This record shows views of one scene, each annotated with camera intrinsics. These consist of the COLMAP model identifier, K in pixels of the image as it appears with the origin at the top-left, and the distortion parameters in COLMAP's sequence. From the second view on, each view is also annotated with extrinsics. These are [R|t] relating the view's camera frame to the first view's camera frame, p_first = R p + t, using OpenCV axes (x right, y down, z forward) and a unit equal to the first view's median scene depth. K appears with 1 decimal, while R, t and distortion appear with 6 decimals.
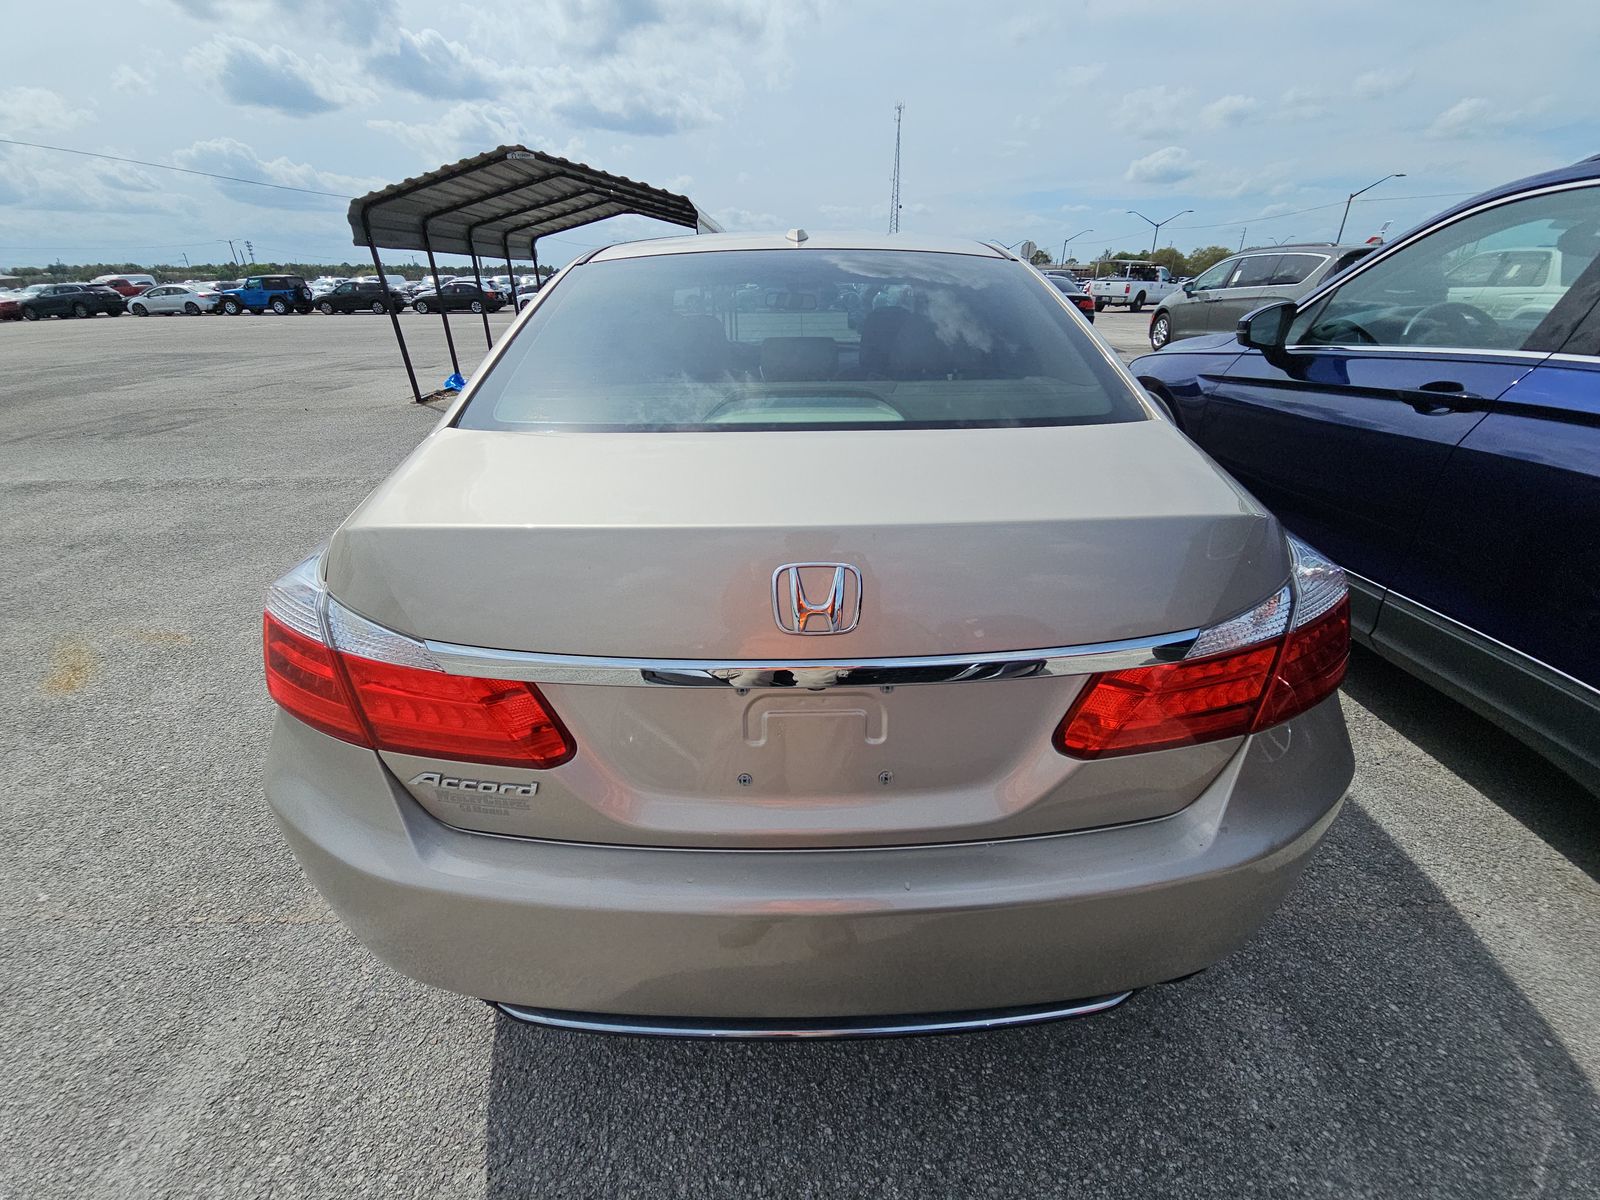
lens RADIAL K [[659.8, 0, 791.8], [0, 659.8, 591.2], [0, 0, 1]] dist [0.018037, -0.016941]
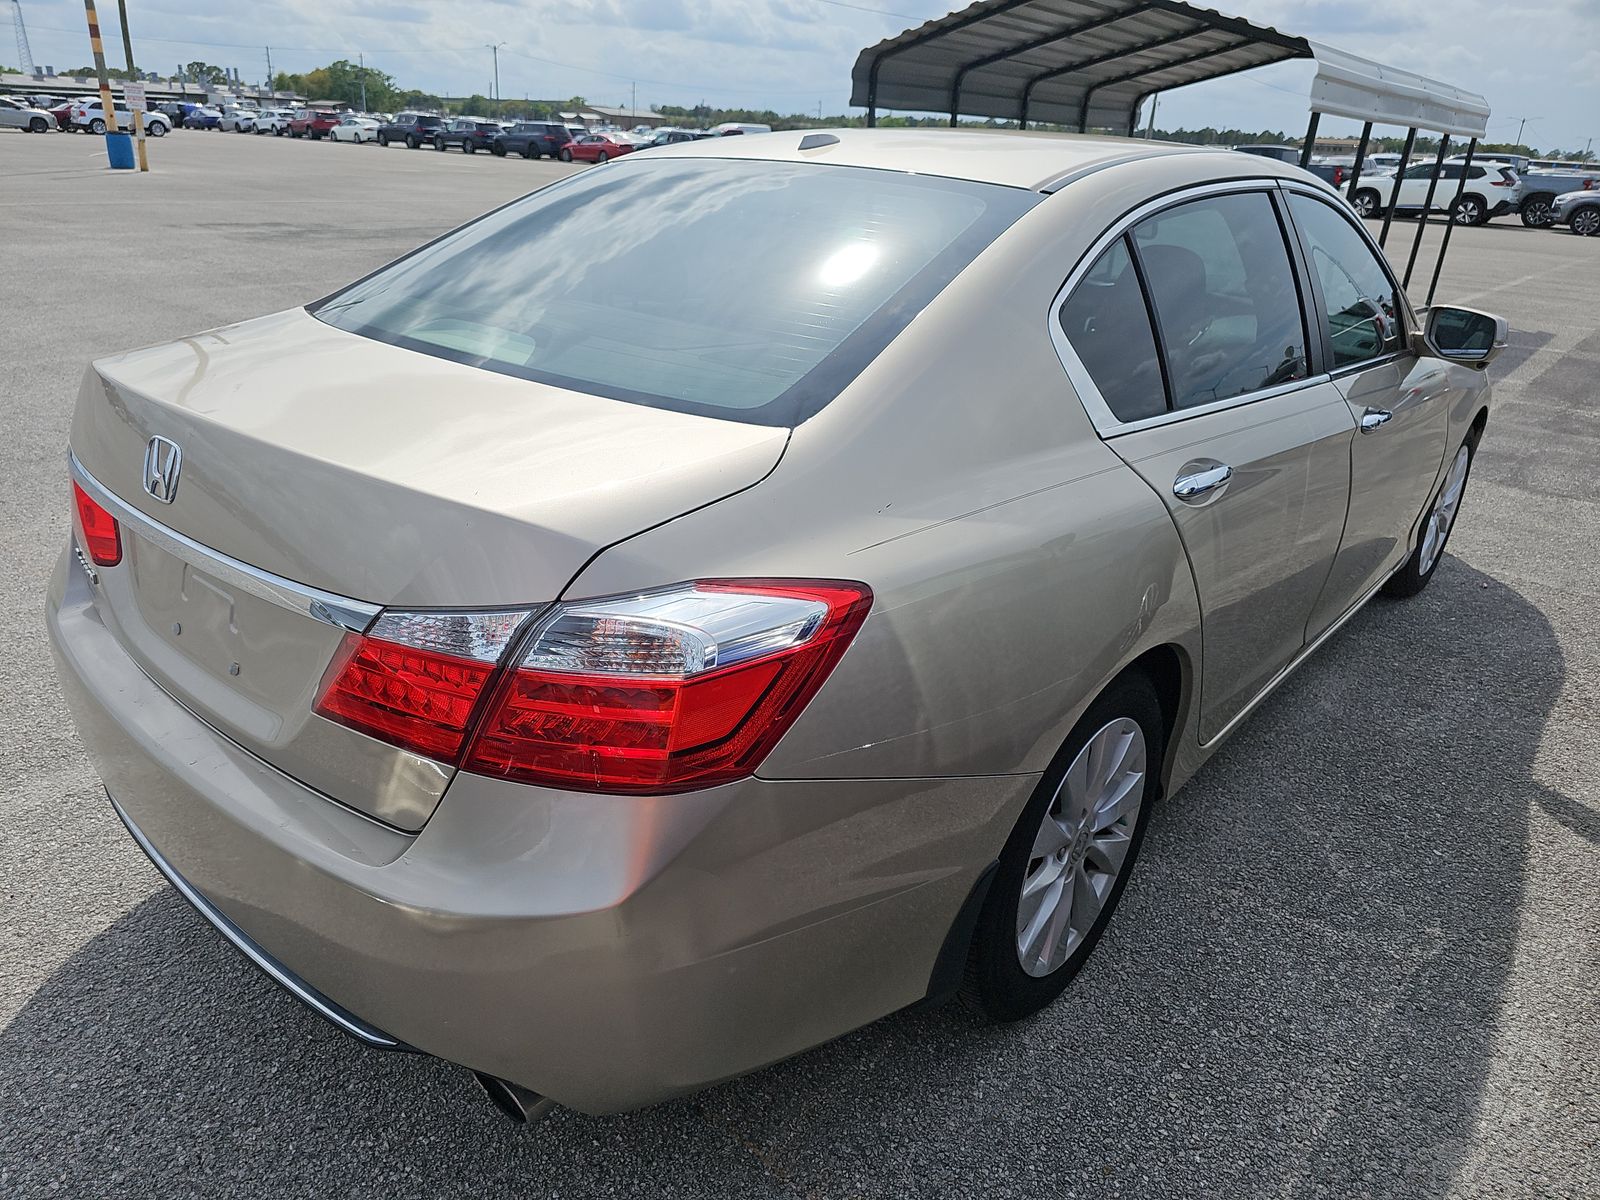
lens RADIAL K [[1100.1, 0, 800.0], [0, 1100.1, 600.0], [0, 0, 1]] dist [0.007113, -0.025594]
pose [[0.745461, 0.288130, -0.601056, 0.247720], [-0.318123, 0.946210, 0.059035, -0.028008], [0.585735, 0.147201, 0.797024, 0.015894]]
